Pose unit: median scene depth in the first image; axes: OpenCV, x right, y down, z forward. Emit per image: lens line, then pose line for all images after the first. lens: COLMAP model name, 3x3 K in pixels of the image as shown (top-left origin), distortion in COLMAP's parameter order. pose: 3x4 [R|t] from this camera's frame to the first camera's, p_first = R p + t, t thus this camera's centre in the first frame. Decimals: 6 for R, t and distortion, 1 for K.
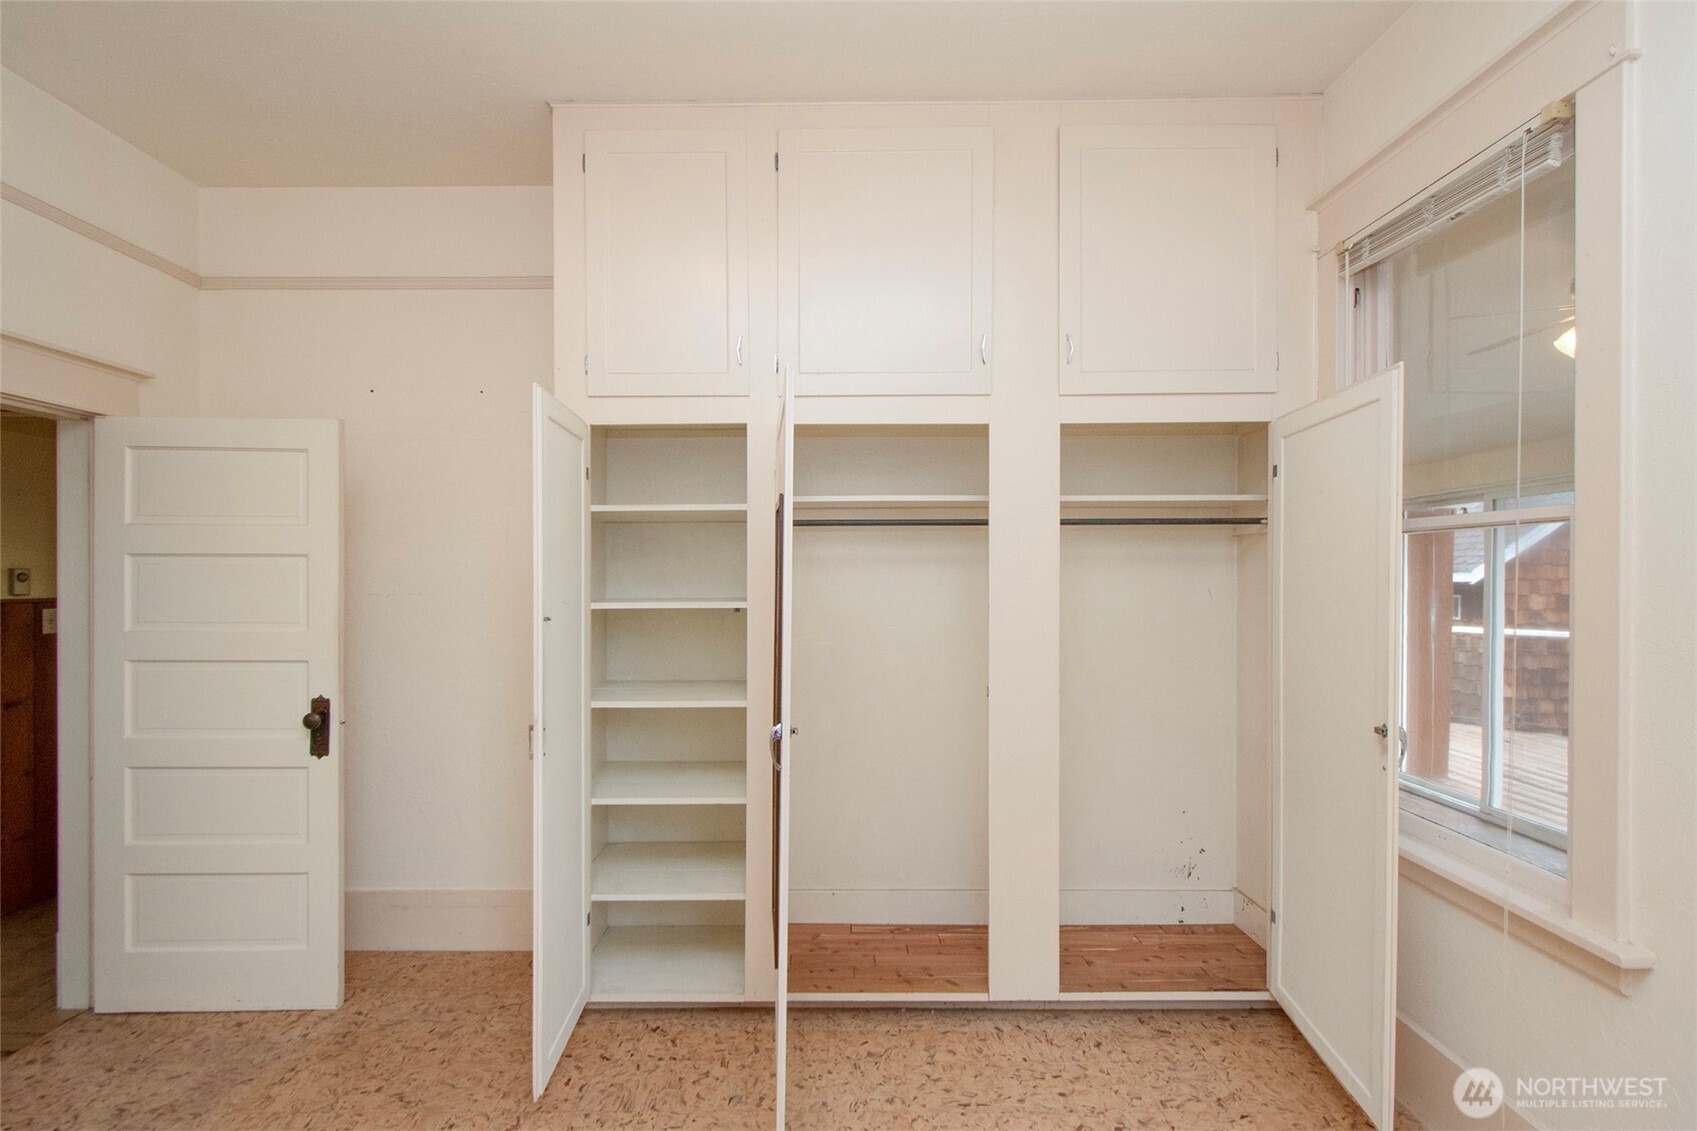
lens RADIAL K [[793.3, 0, 845.4], [0, 793.3, 578.8], [0, 0, 1]] dist [-0.004390, -0.000235]
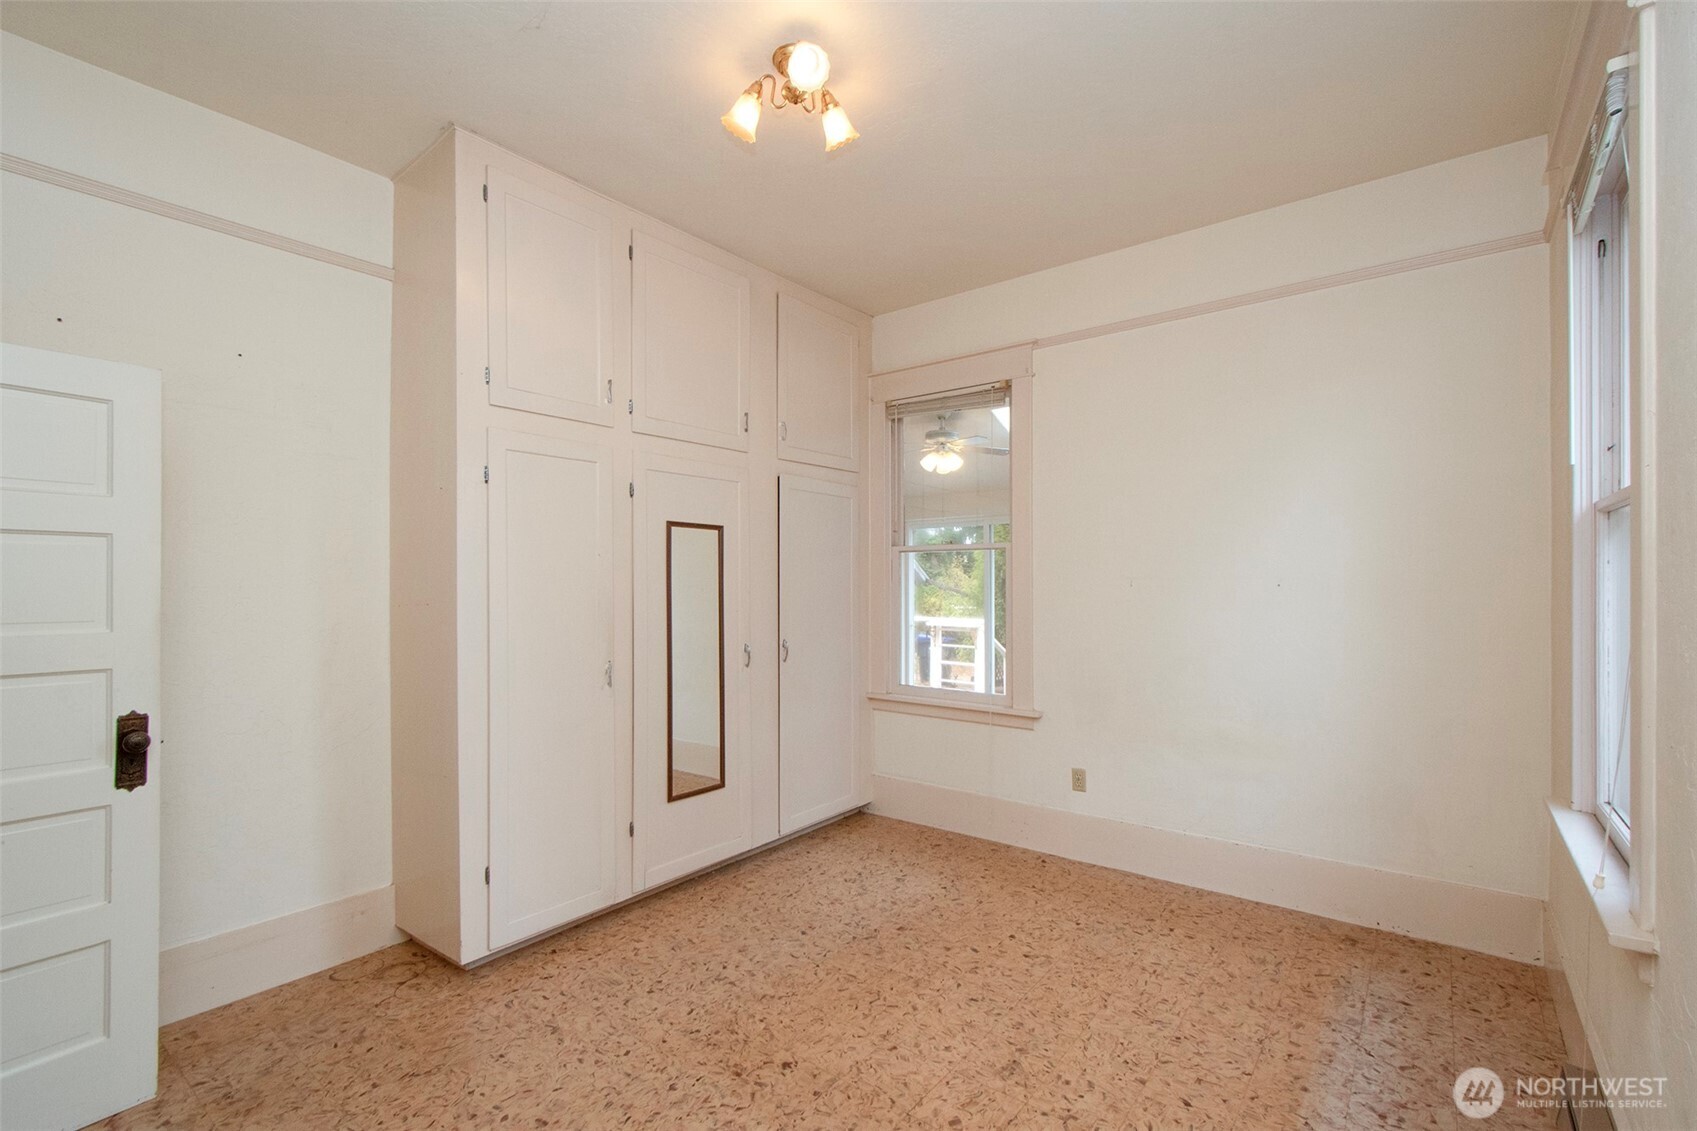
lens RADIAL K [[745.8, 0, 848.4], [0, 745.8, 570.3], [0, 0, 1]] dist [-0.004440, -0.001909]
pose [[0.611954, 0.010541, 0.790823, -0.834321], [0.003105, 0.999871, -0.015730, 0.019778], [-0.790887, 0.012082, 0.611843, -0.030396]]
